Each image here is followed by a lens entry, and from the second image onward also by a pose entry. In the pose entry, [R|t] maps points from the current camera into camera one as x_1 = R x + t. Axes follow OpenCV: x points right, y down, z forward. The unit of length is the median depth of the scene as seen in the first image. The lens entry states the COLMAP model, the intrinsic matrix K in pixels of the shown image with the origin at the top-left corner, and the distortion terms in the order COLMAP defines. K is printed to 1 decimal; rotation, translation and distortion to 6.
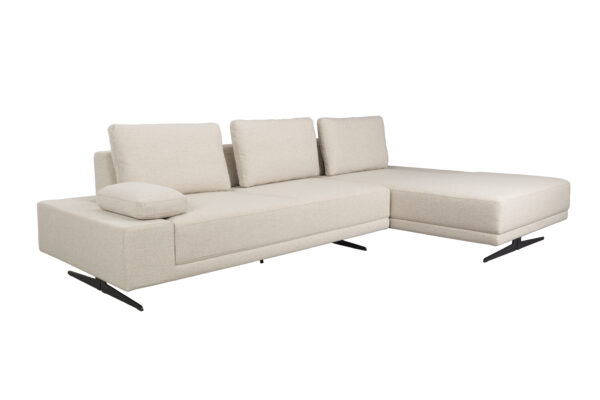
lens RADIAL K [[564.4, 0, 300.0], [0, 564.4, 200.0], [0, 0, 1]] dist [0.002676, 0.001874]
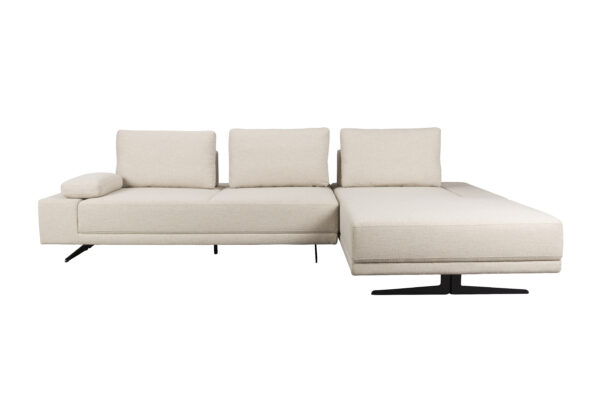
lens RADIAL K [[564.4, 0, 300.0], [0, 564.4, 200.0], [0, 0, 1]] dist [0.002676, 0.001874]
pose [[0.745209, 0.114928, -0.656853, 0.692005], [-0.114470, 0.992462, 0.043781, -0.056142], [0.656933, 0.042564, 0.752747, 0.198813]]
